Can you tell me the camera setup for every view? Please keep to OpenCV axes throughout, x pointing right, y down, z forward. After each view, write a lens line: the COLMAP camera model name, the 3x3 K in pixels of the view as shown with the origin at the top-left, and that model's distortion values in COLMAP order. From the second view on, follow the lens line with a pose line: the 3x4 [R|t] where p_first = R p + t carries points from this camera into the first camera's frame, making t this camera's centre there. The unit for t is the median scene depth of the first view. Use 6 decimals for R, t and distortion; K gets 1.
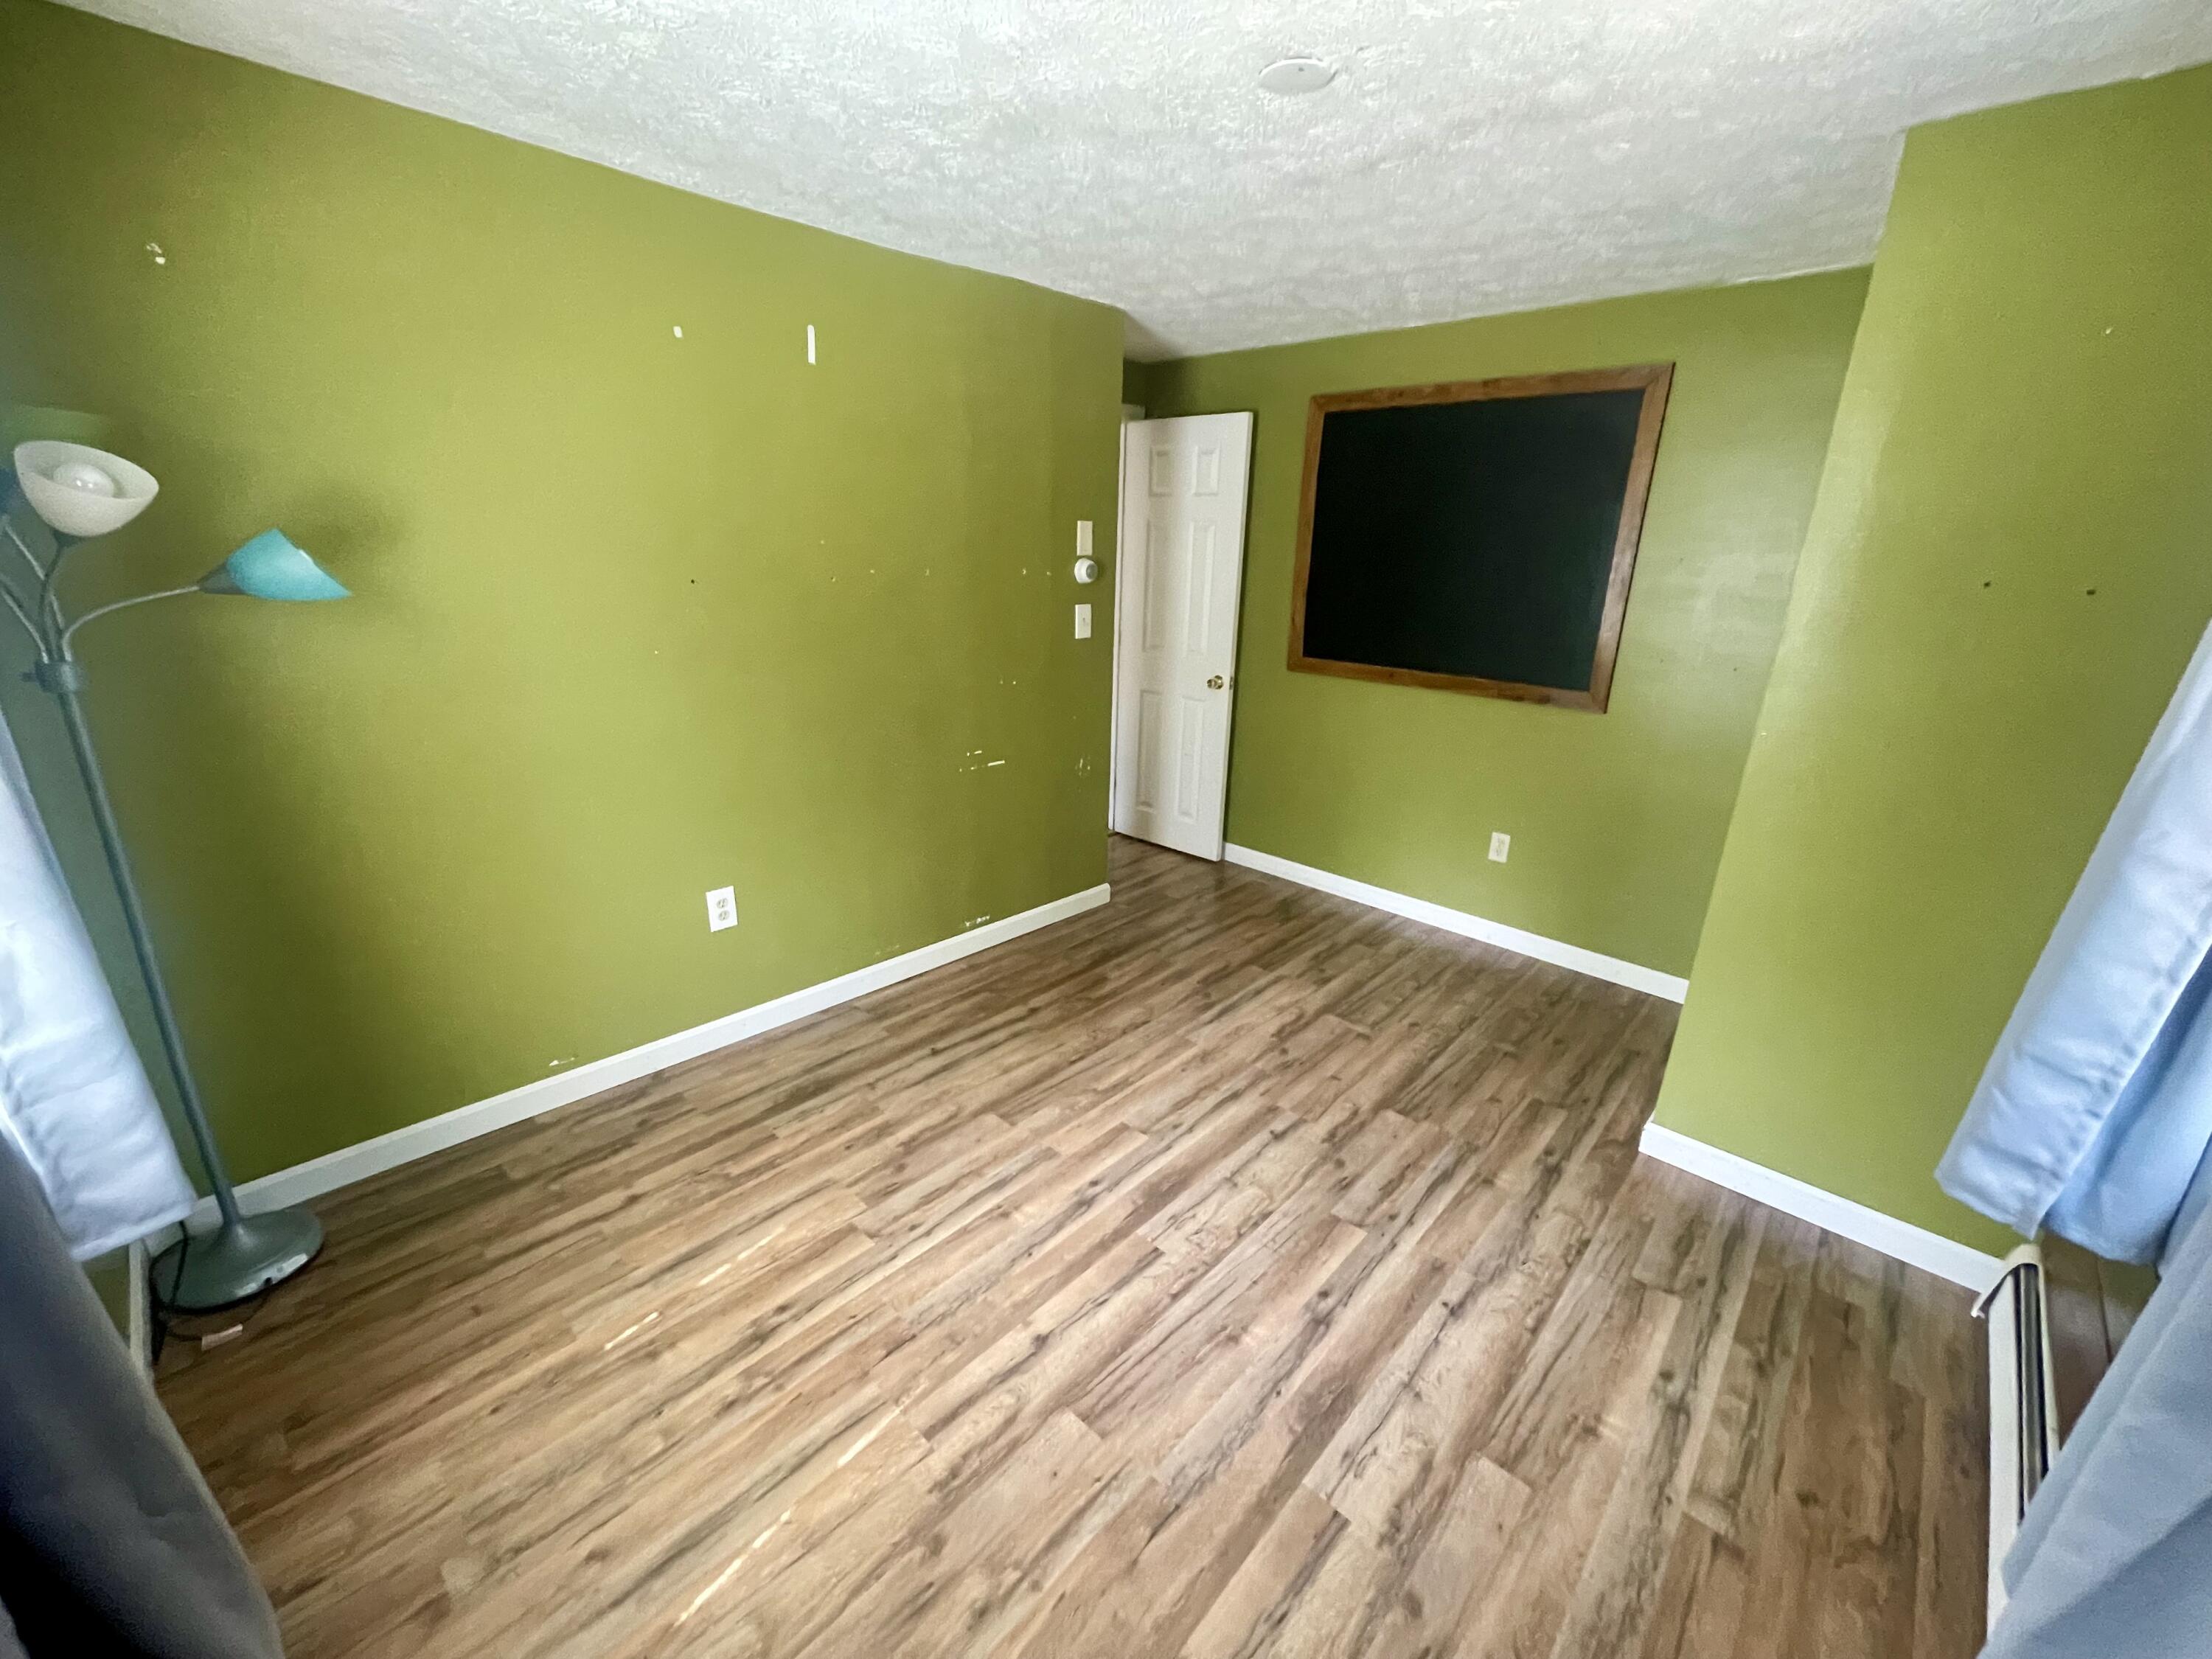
lens RADIAL K [[893.3, 0, 1105.3], [0, 893.3, 837.0], [0, 0, 1]] dist [0.000707, 0.001074]
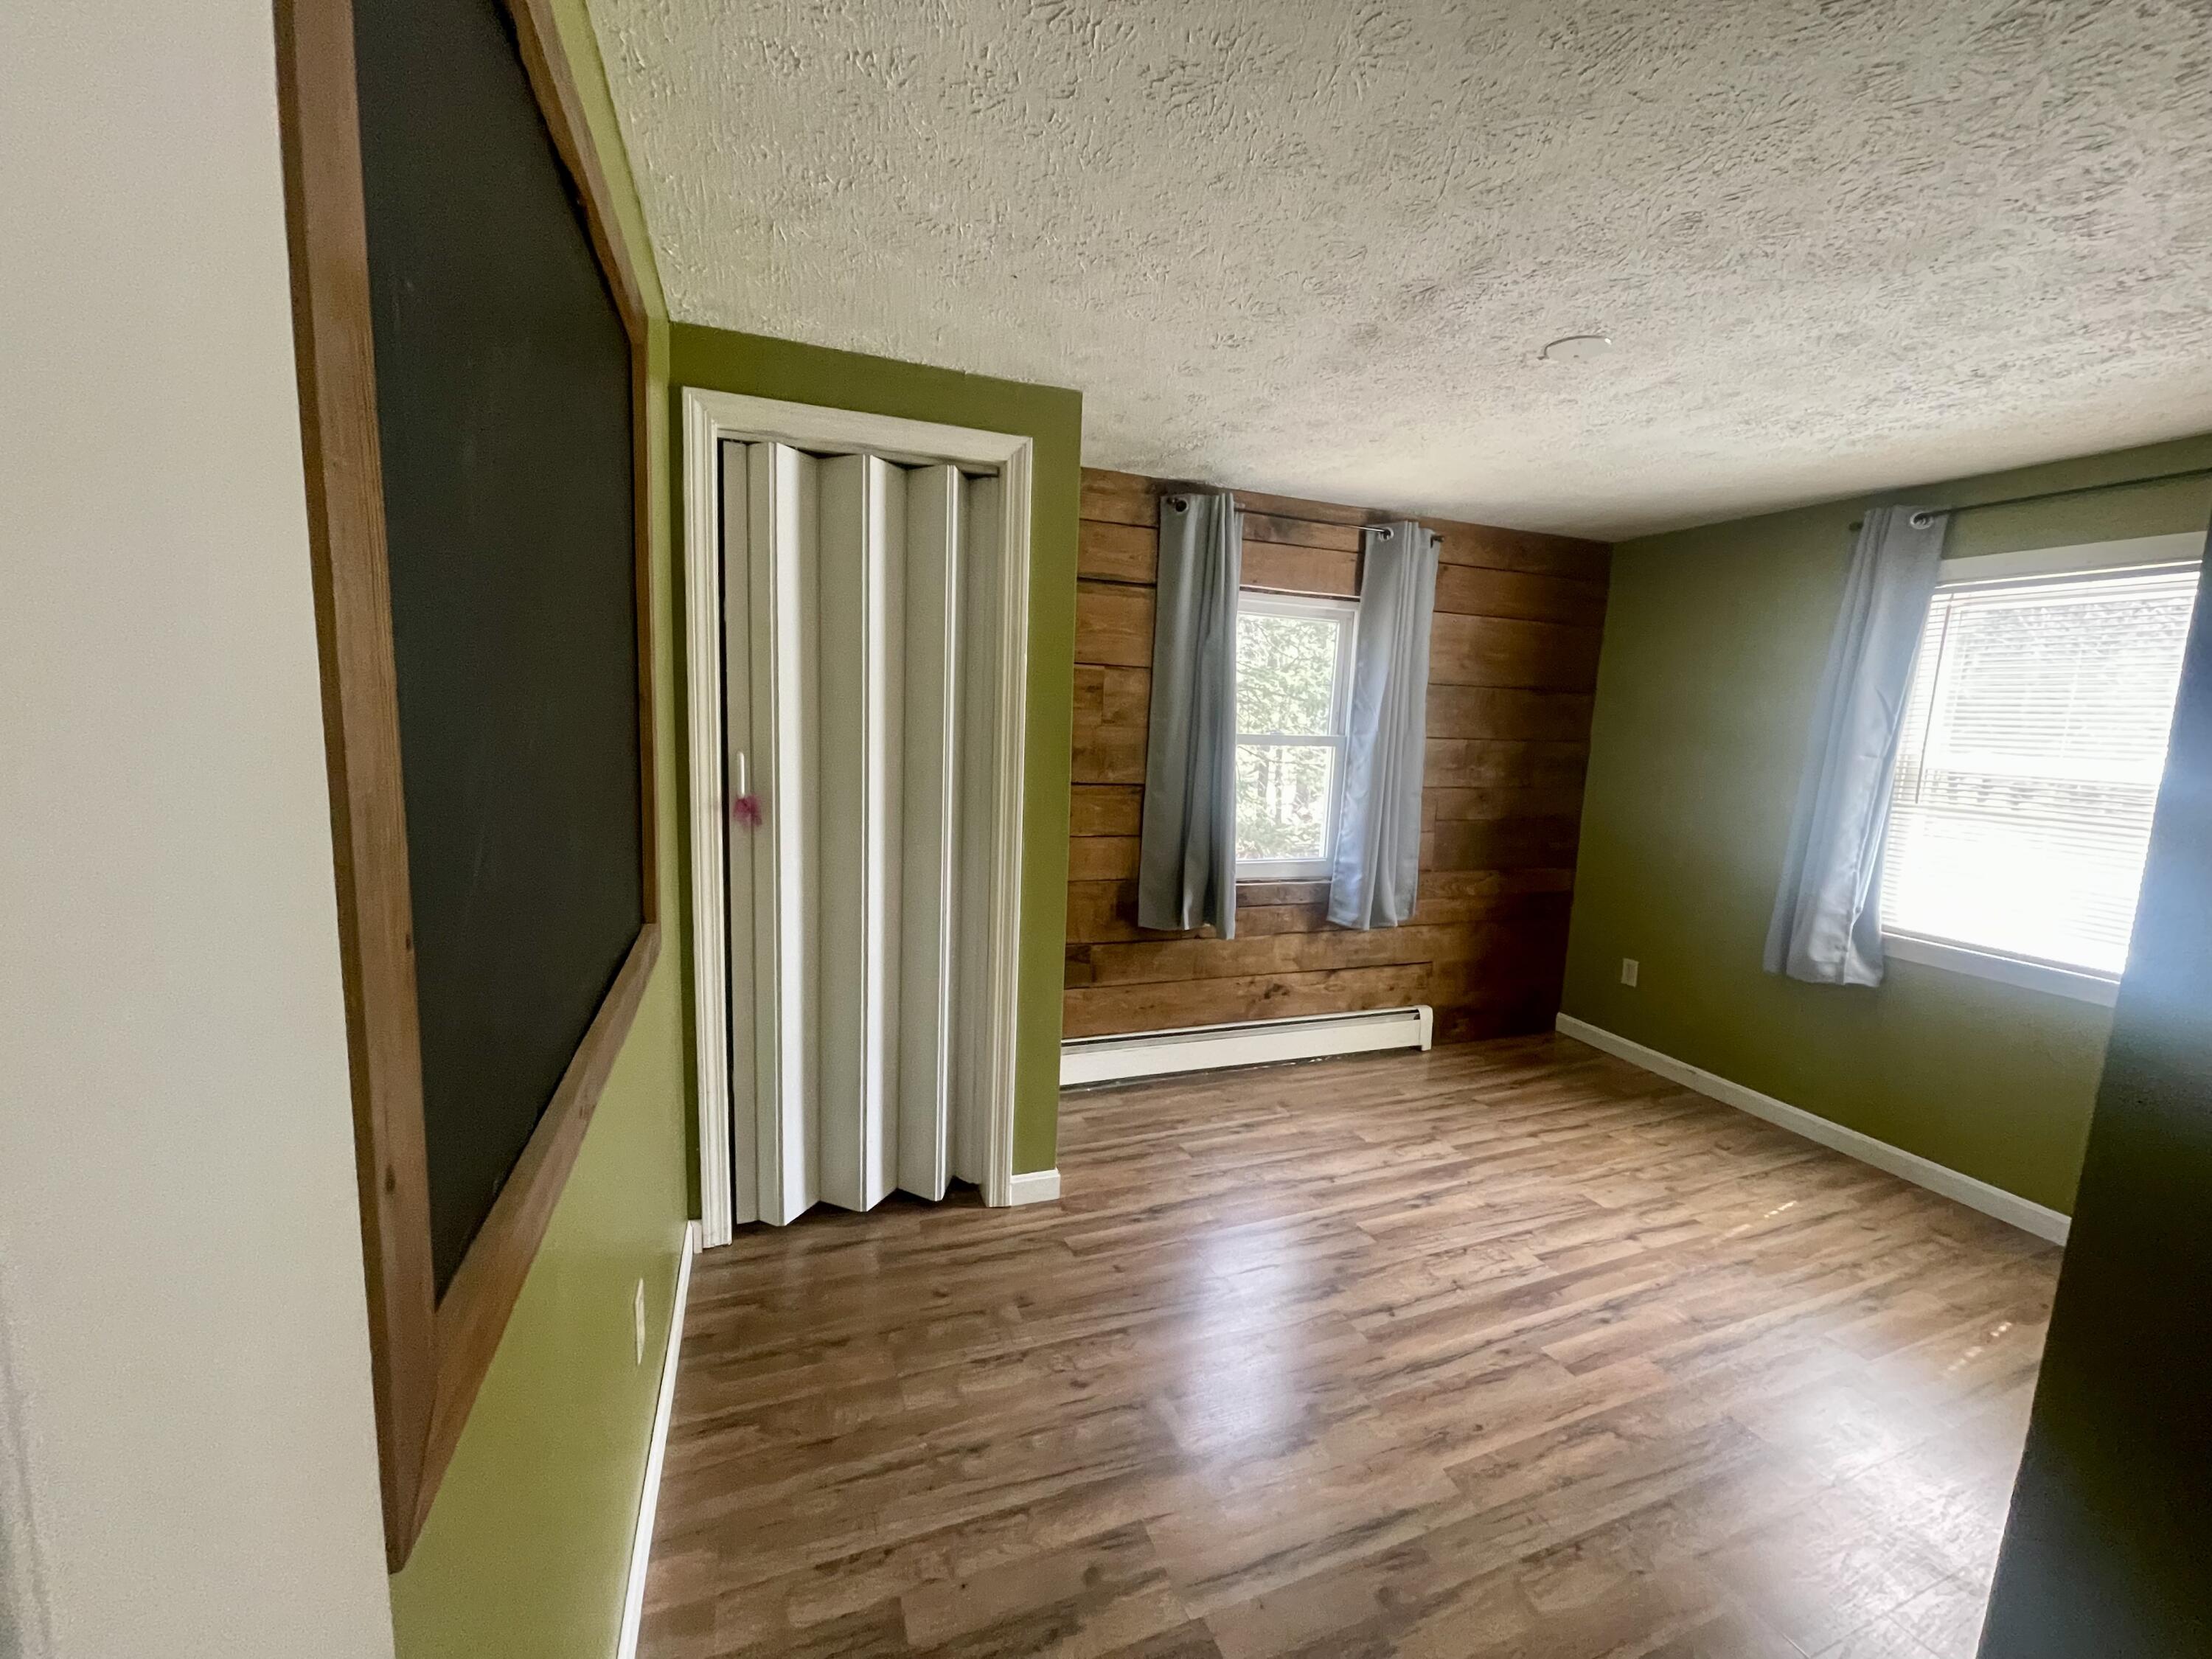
lens RADIAL K [[893.3, 0, 1105.3], [0, 893.3, 837.0], [0, 0, 1]] dist [0.000707, 0.001074]
pose [[-0.899007, -0.129126, 0.418466, 0.149749], [0.070199, 0.900697, 0.428739, -0.611713], [-0.432272, 0.414815, -0.800668, 1.911559]]
